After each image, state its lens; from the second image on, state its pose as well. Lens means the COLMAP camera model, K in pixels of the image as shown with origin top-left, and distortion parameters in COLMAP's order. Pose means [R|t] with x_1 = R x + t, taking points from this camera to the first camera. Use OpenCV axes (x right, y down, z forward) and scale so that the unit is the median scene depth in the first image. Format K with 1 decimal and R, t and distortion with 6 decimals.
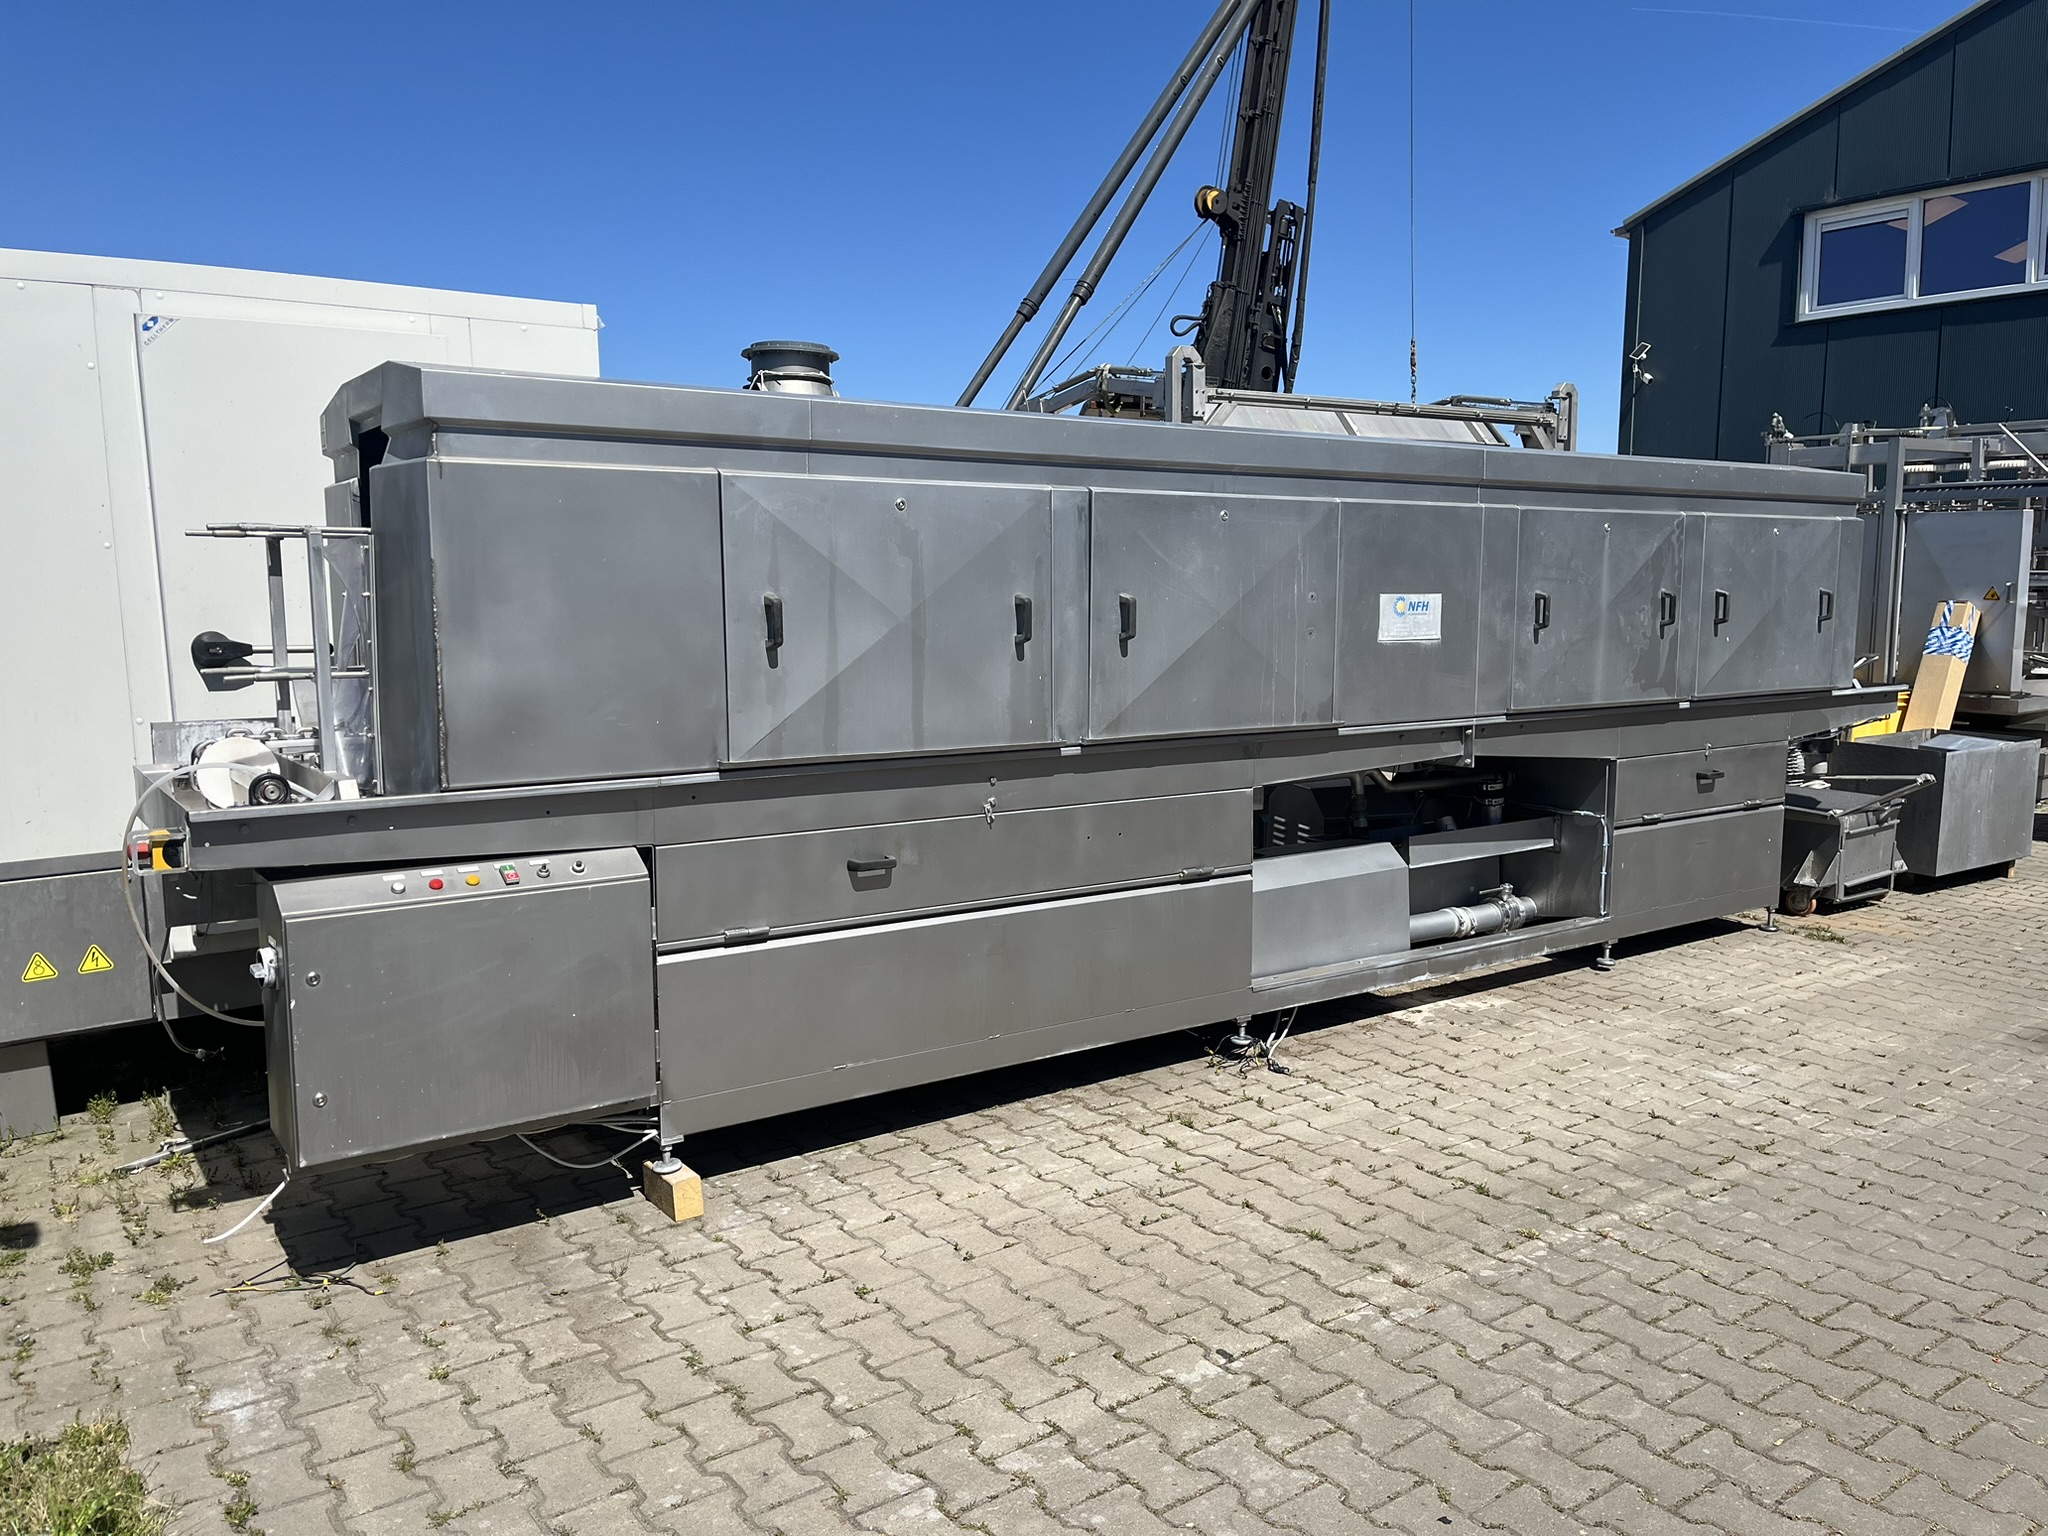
lens RADIAL K [[1533.7, 0, 1029.0], [0, 1533.7, 755.7], [0, 0, 1]] dist [0.033669, -0.029304]
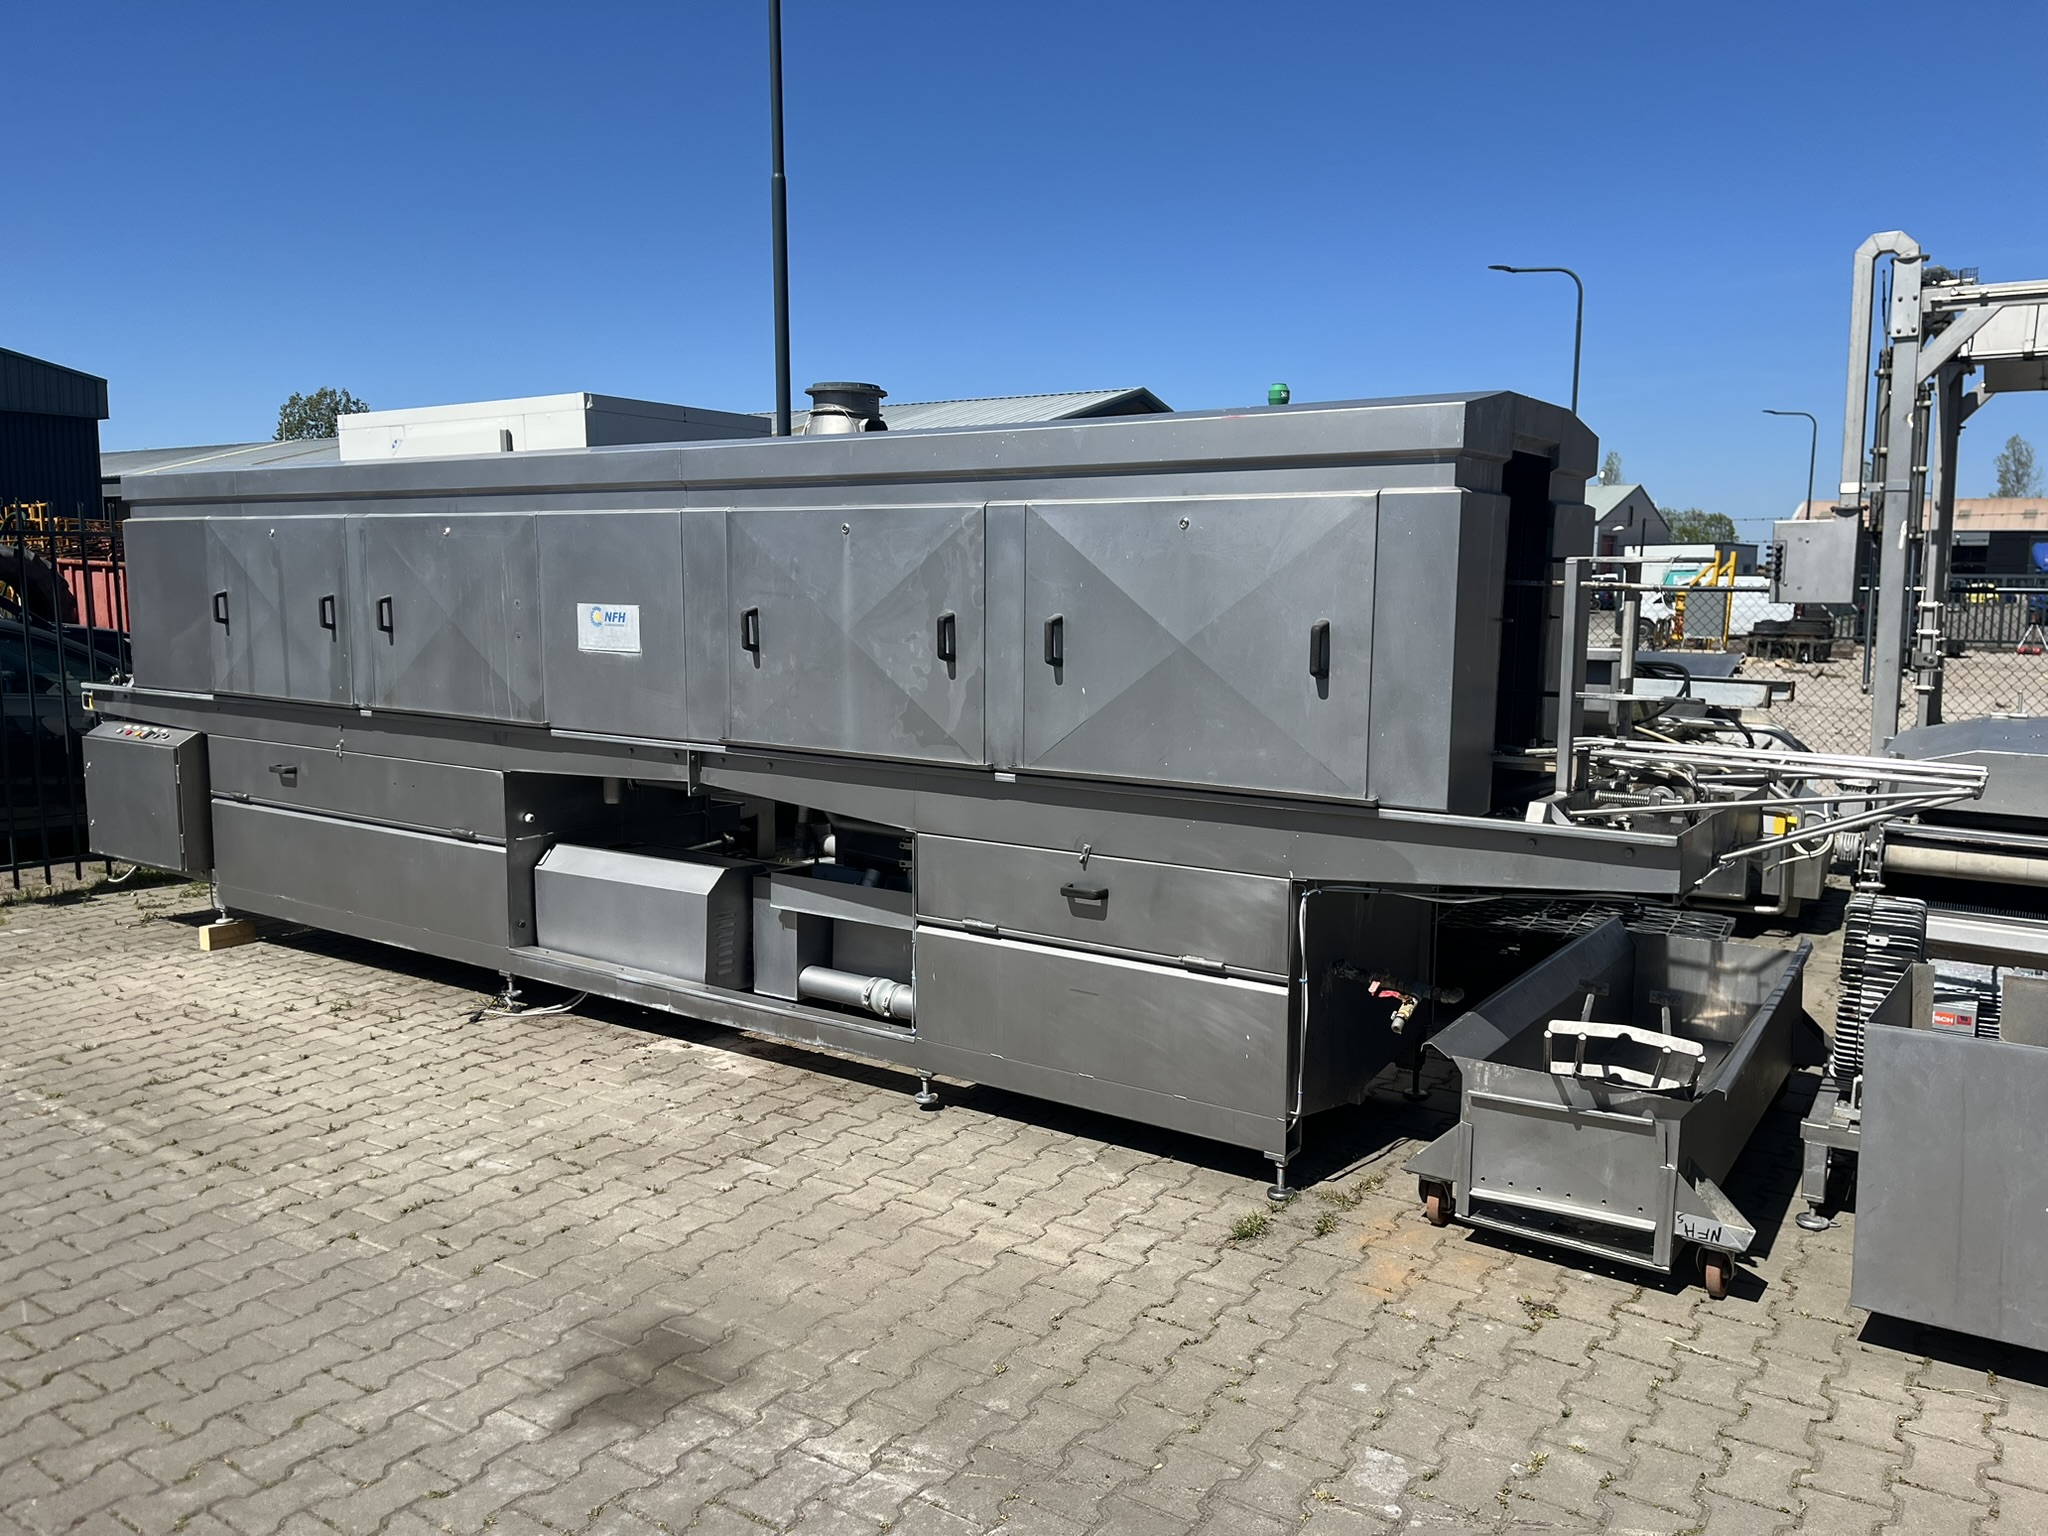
lens RADIAL K [[1533.7, 0, 1040.5], [0, 1533.7, 768.2], [0, 0, 1]] dist [0.033669, -0.029304]
pose [[0.366595, 0.119281, -0.922703, 1.277935], [-0.114141, 0.990022, 0.082635, -0.114893], [0.923353, 0.075024, 0.376552, 0.897059]]
